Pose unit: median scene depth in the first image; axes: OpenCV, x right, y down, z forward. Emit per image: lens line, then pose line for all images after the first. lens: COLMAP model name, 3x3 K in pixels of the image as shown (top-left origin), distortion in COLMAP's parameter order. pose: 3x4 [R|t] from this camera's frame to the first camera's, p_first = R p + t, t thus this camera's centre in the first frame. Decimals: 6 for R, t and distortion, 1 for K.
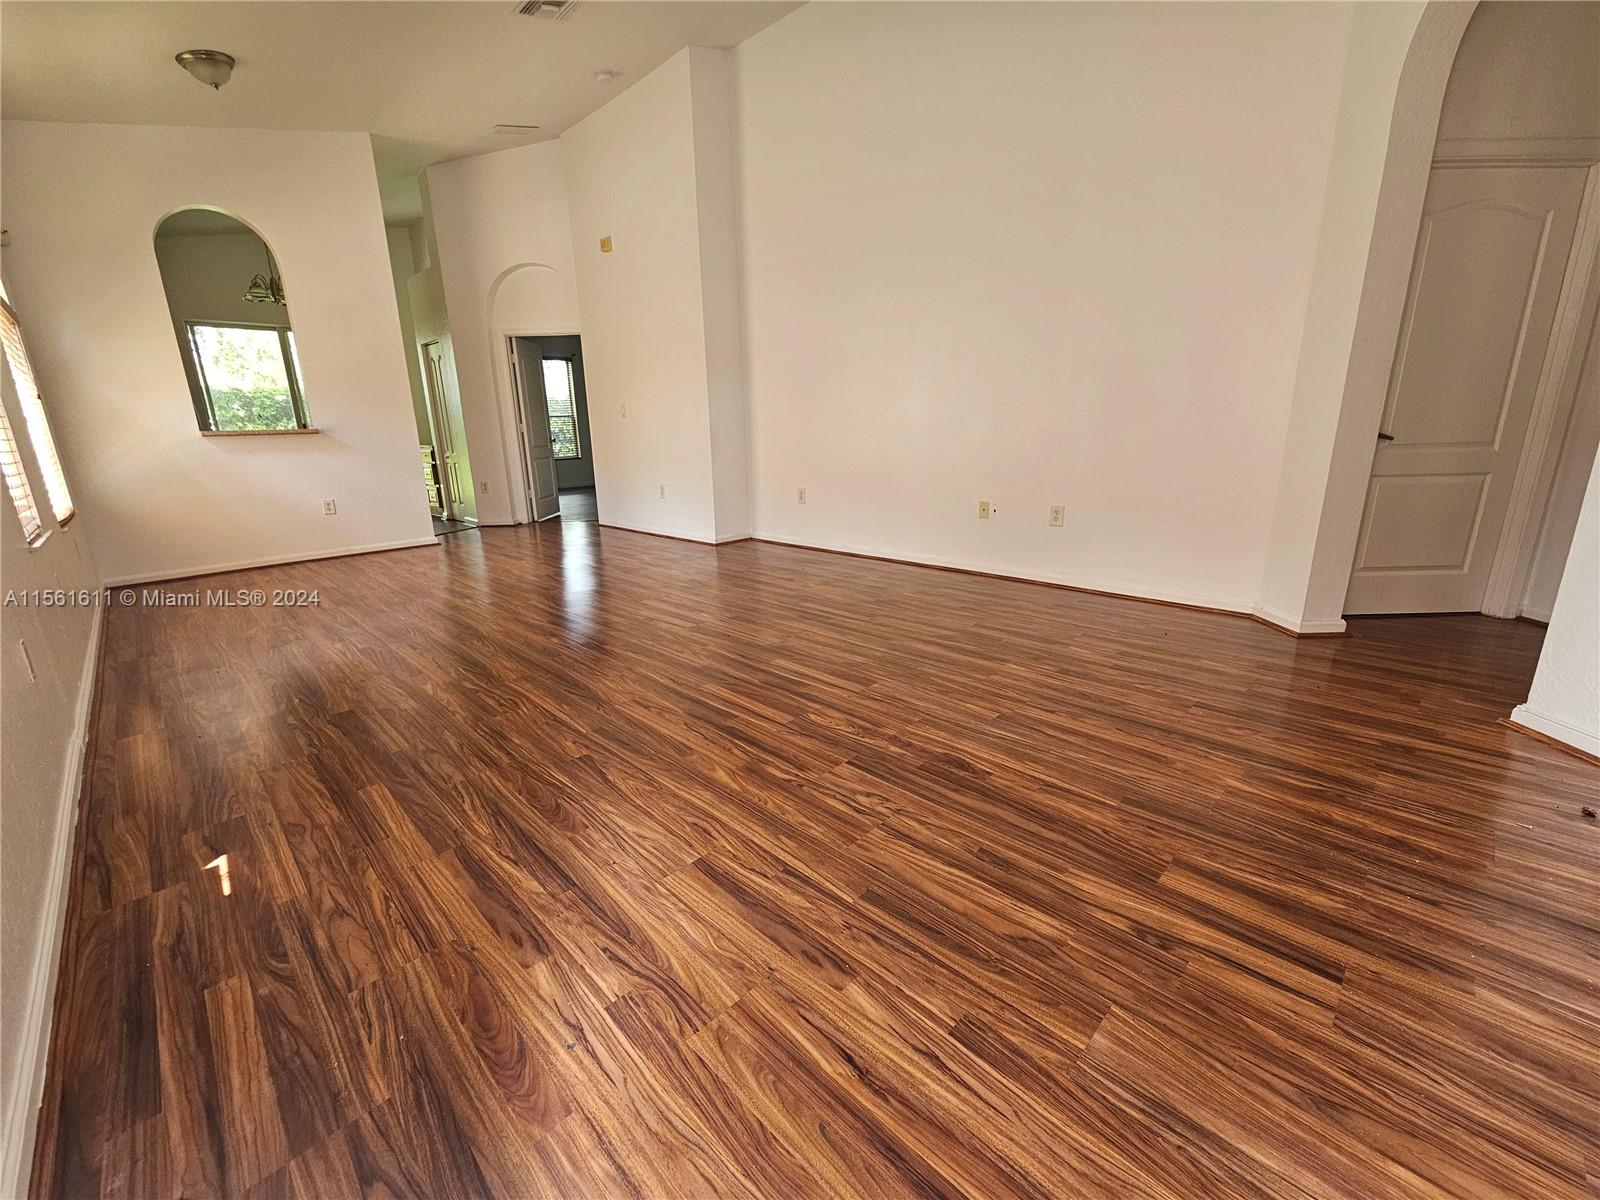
lens RADIAL K [[654.6, 0, 794.0], [0, 654.6, 594.8], [0, 0, 1]] dist [-0.003284, 0.000890]
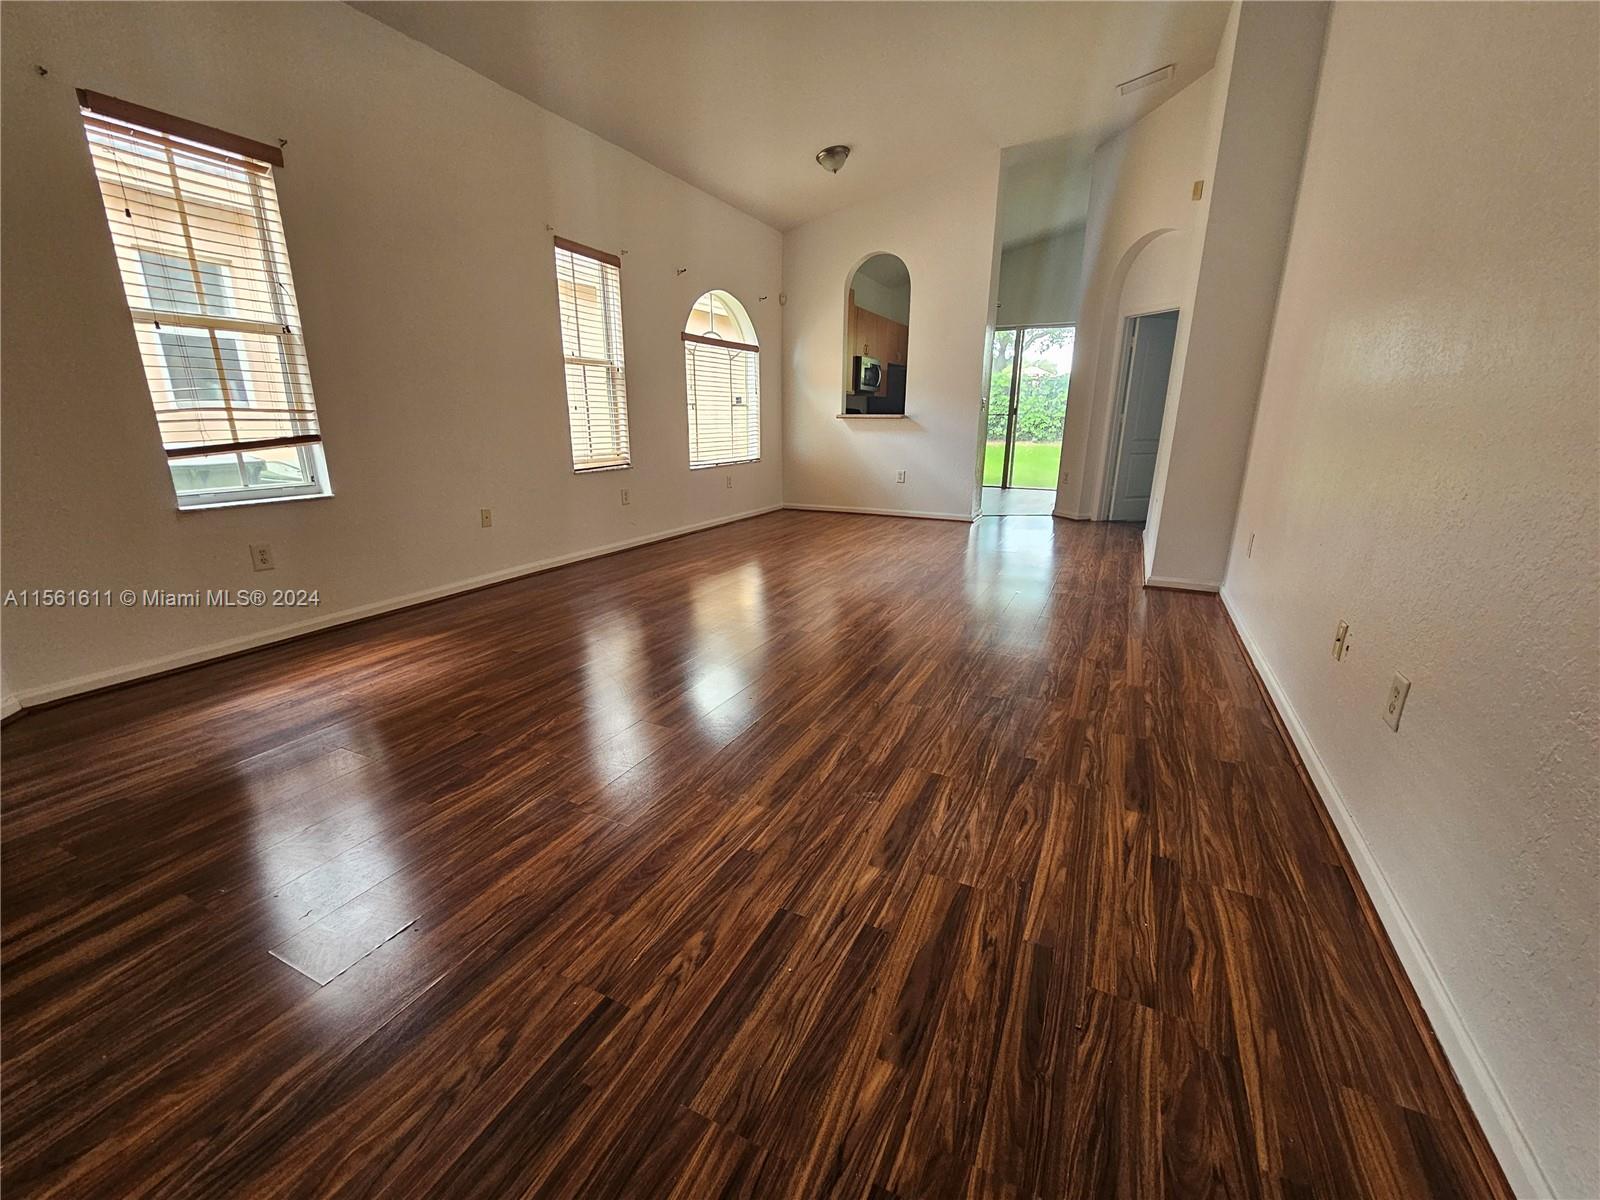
lens RADIAL K [[654.6, 0, 808.5], [0, 654.6, 604.7], [0, 0, 1]] dist [-0.003284, 0.000890]
pose [[0.338606, 0.288514, -0.895604, 1.138036], [-0.250995, 0.945036, 0.209543, -0.313485], [0.906834, 0.153839, 0.392410, 0.959136]]
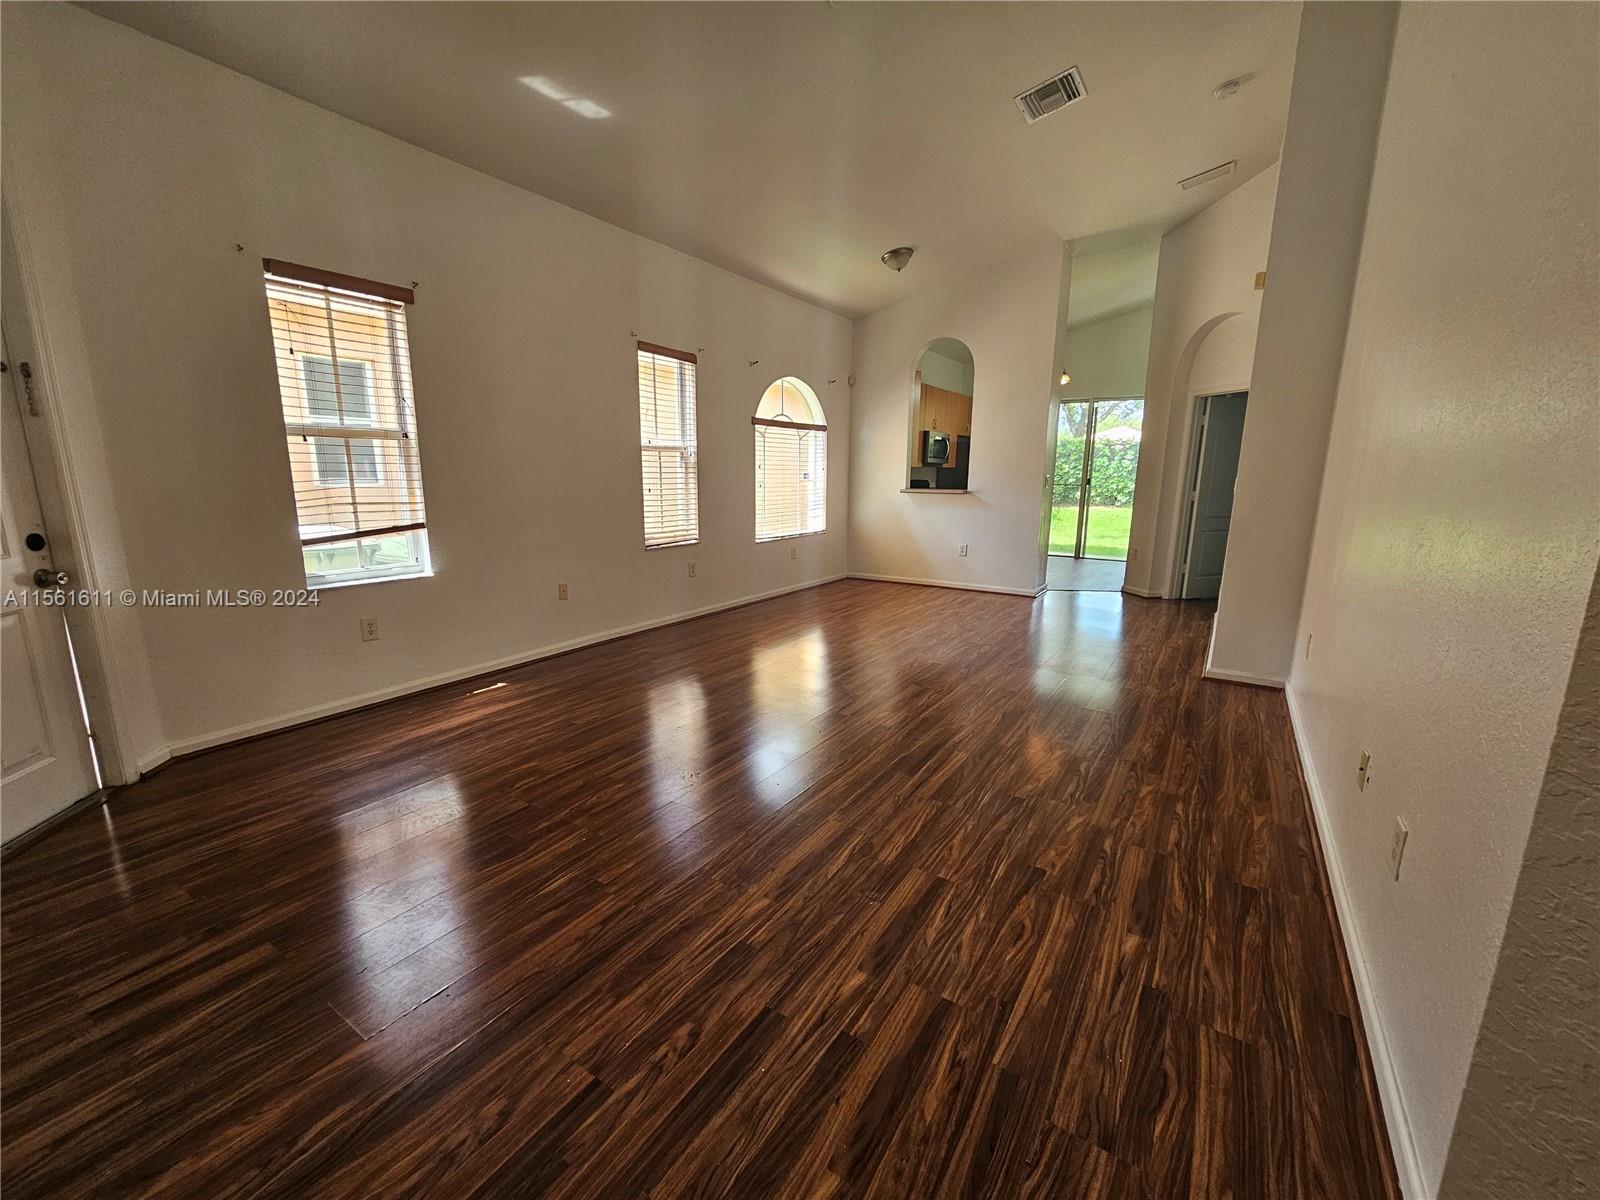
lens RADIAL K [[654.6, 0, 808.2], [0, 654.6, 608.1], [0, 0, 1]] dist [-0.003284, 0.000890]
pose [[0.219908, 0.226838, -0.948781, 1.212373], [-0.259050, 0.951249, 0.167386, -0.423451], [0.940496, 0.208972, 0.267950, 1.004688]]
